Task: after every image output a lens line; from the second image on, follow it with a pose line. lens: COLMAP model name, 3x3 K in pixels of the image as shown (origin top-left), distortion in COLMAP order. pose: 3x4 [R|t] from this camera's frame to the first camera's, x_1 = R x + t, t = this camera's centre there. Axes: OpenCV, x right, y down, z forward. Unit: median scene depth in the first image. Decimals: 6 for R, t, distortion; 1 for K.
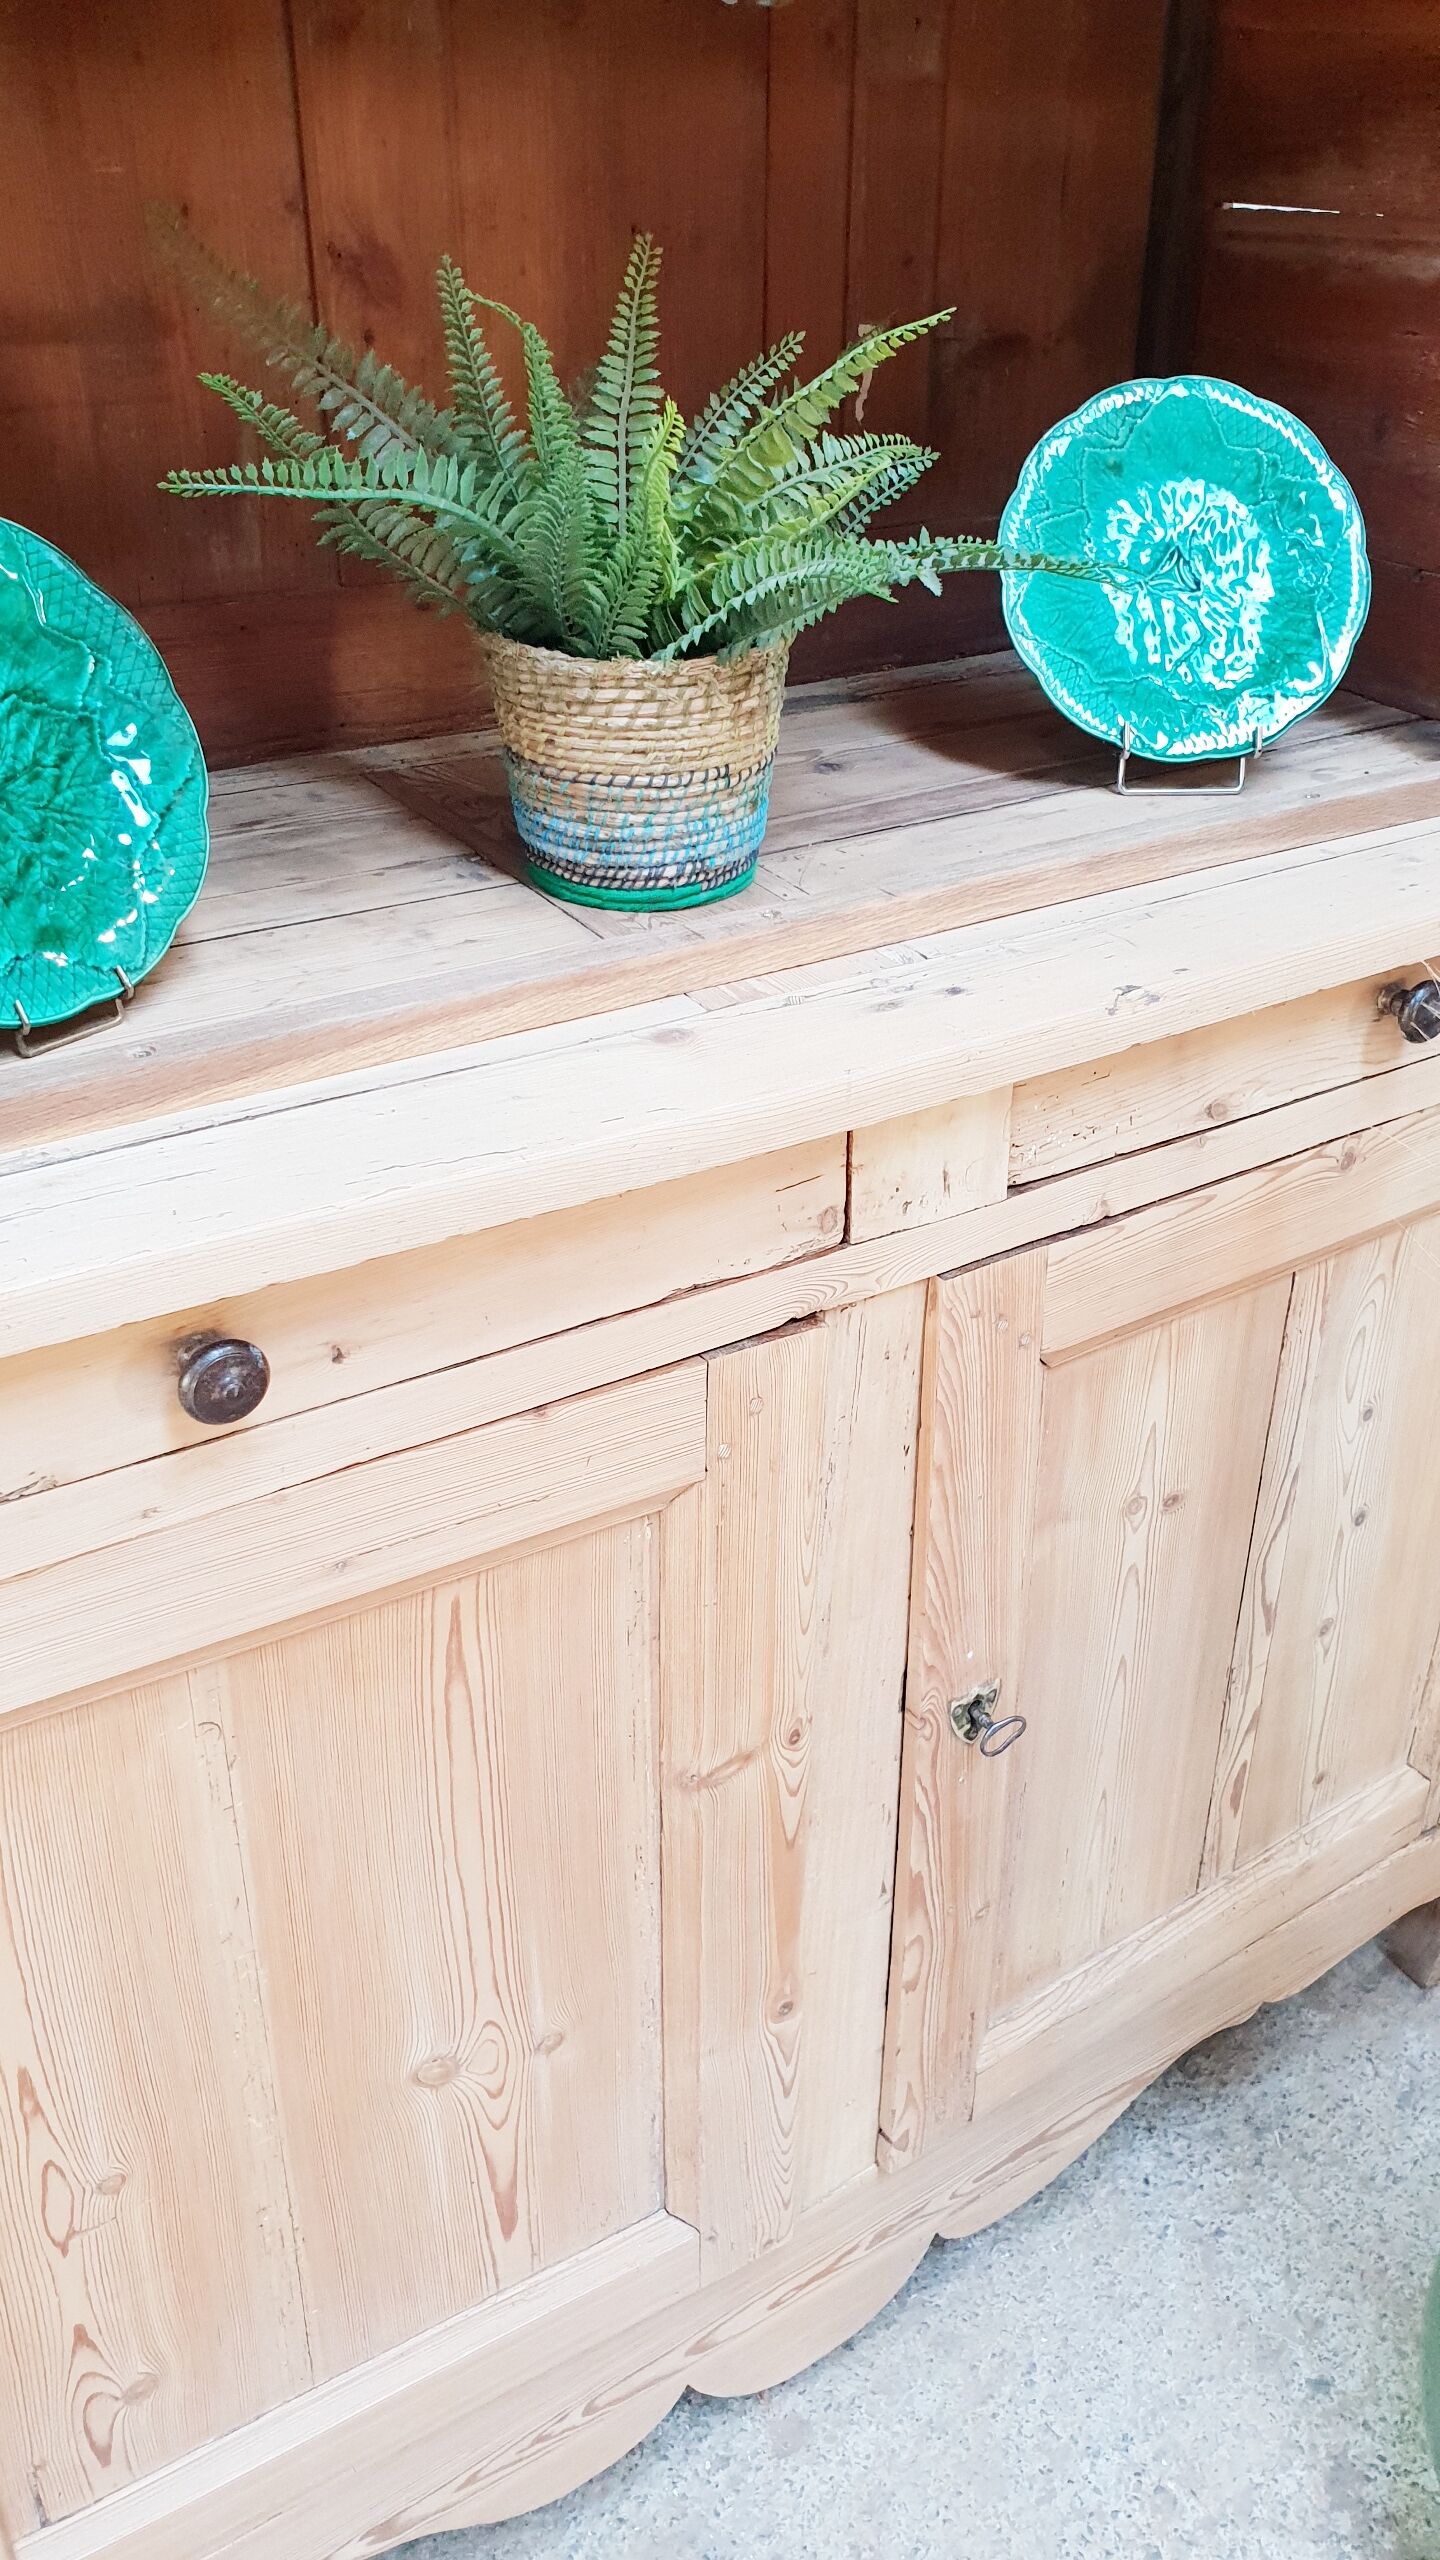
lens RADIAL K [[2018.8, 0, 784.4], [0, 2018.8, 1275.7], [0, 0, 1]] dist [0.000235, 0.014261]
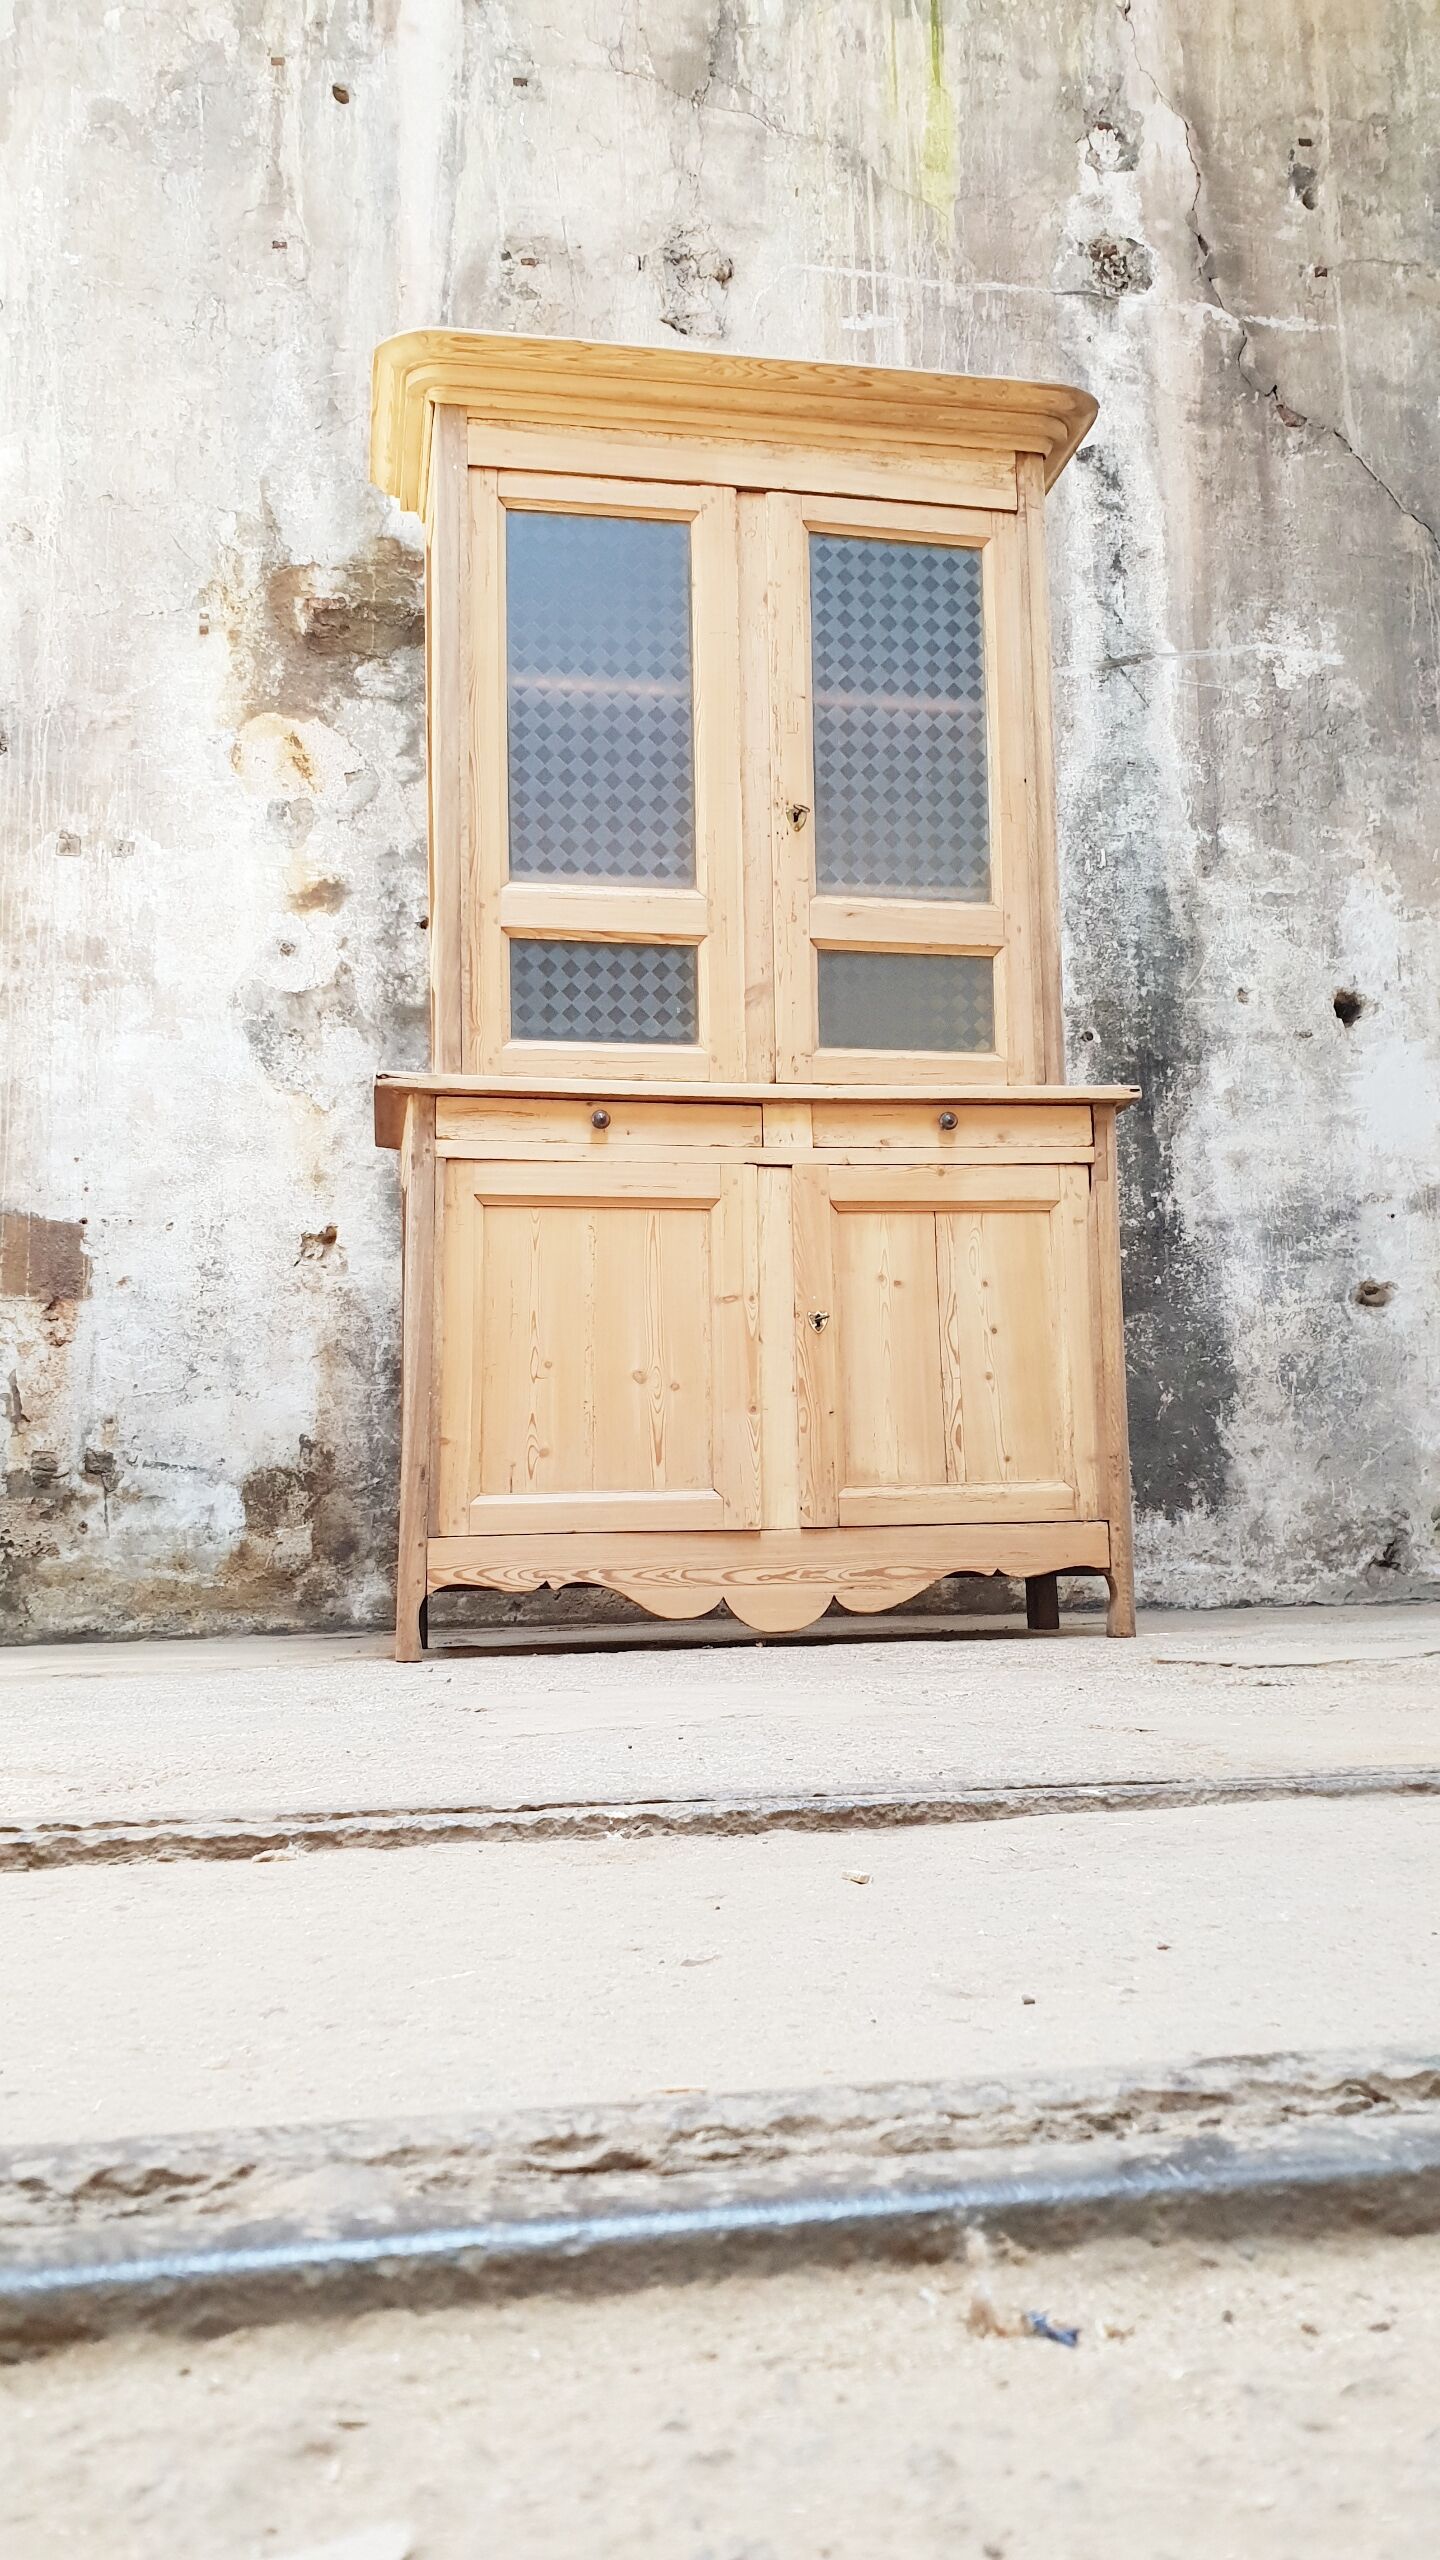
lens RADIAL K [[1979.5, 0, 733.9], [0, 1979.5, 1268.1], [0, 0, 1]] dist [0.085284, -0.188181]
pose [[0.920657, -0.094334, -0.378803, 1.266014], [-0.165870, 0.783880, -0.598347, 2.228034], [0.353381, 0.613704, 0.706038, -1.431939]]
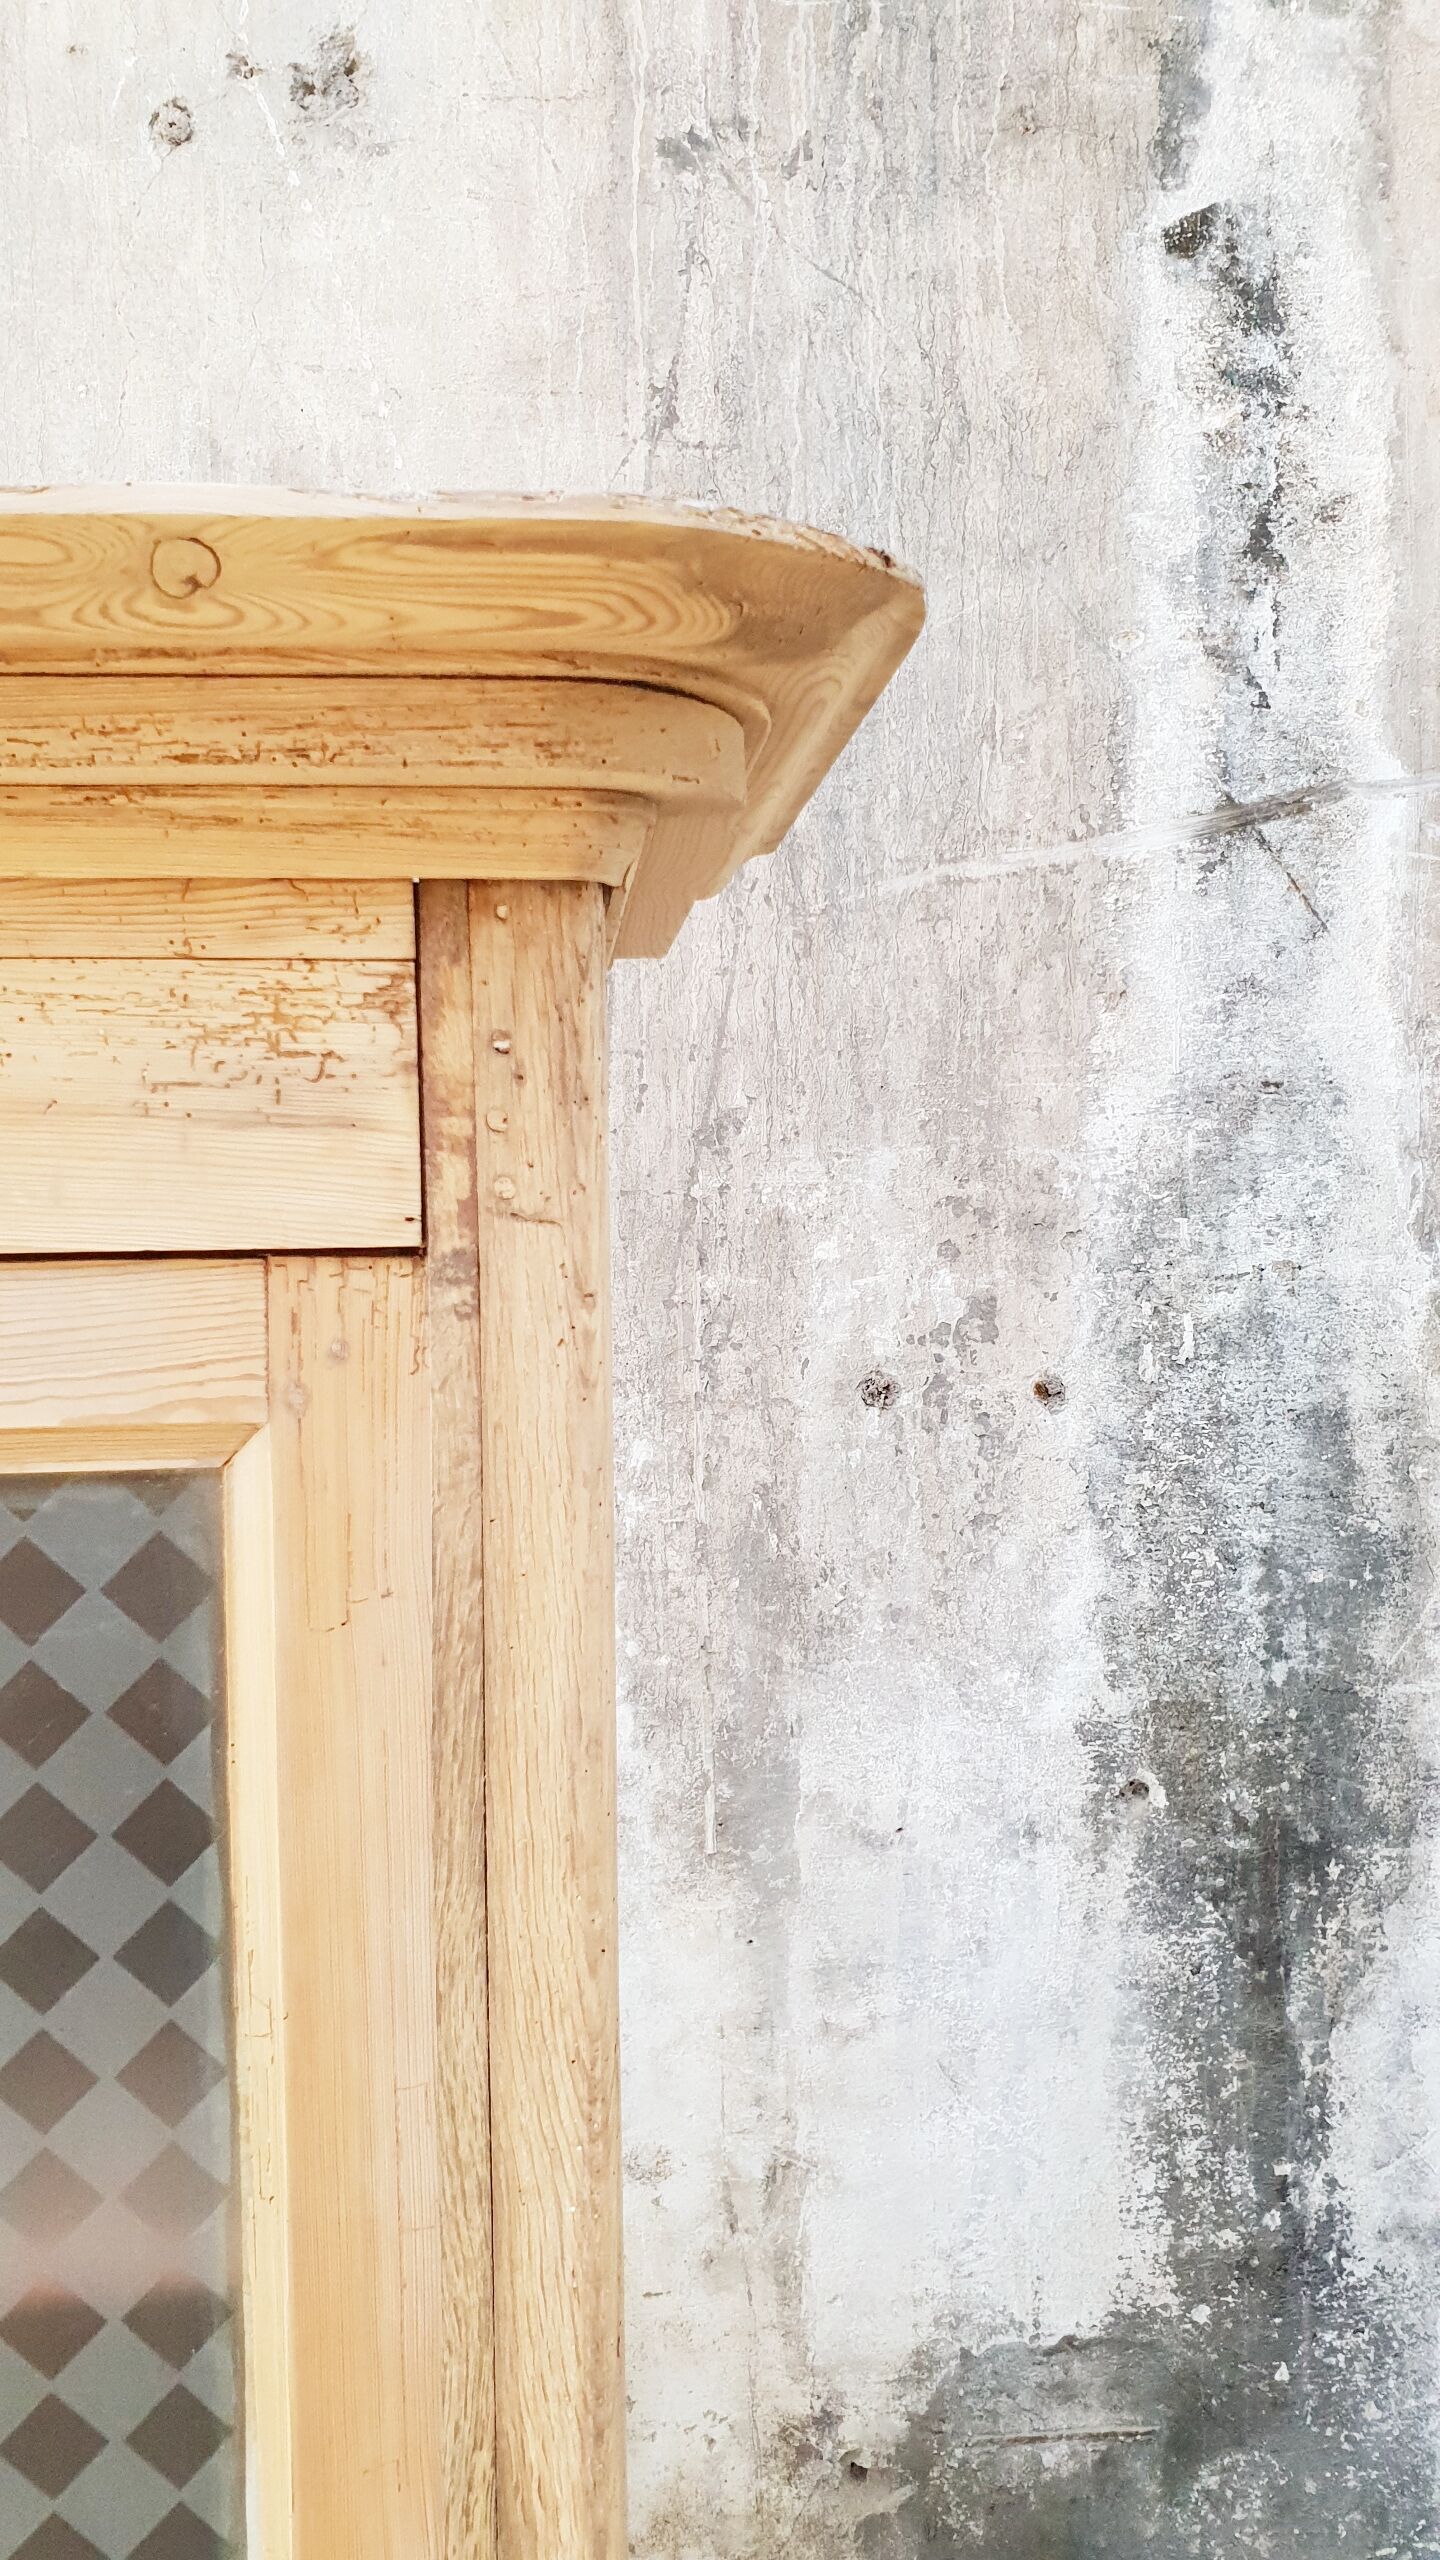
lens RADIAL K [[2002.7, 0, 745.0], [0, 2002.7, 1281.9], [0, 0, 1]] dist [-0.002438, 0.026797]
pose [[0.881433, -0.008948, -0.472224, 0.861272], [-0.216096, 0.881393, -0.420057, -0.974959], [0.419974, 0.472298, 0.774956, 0.088843]]
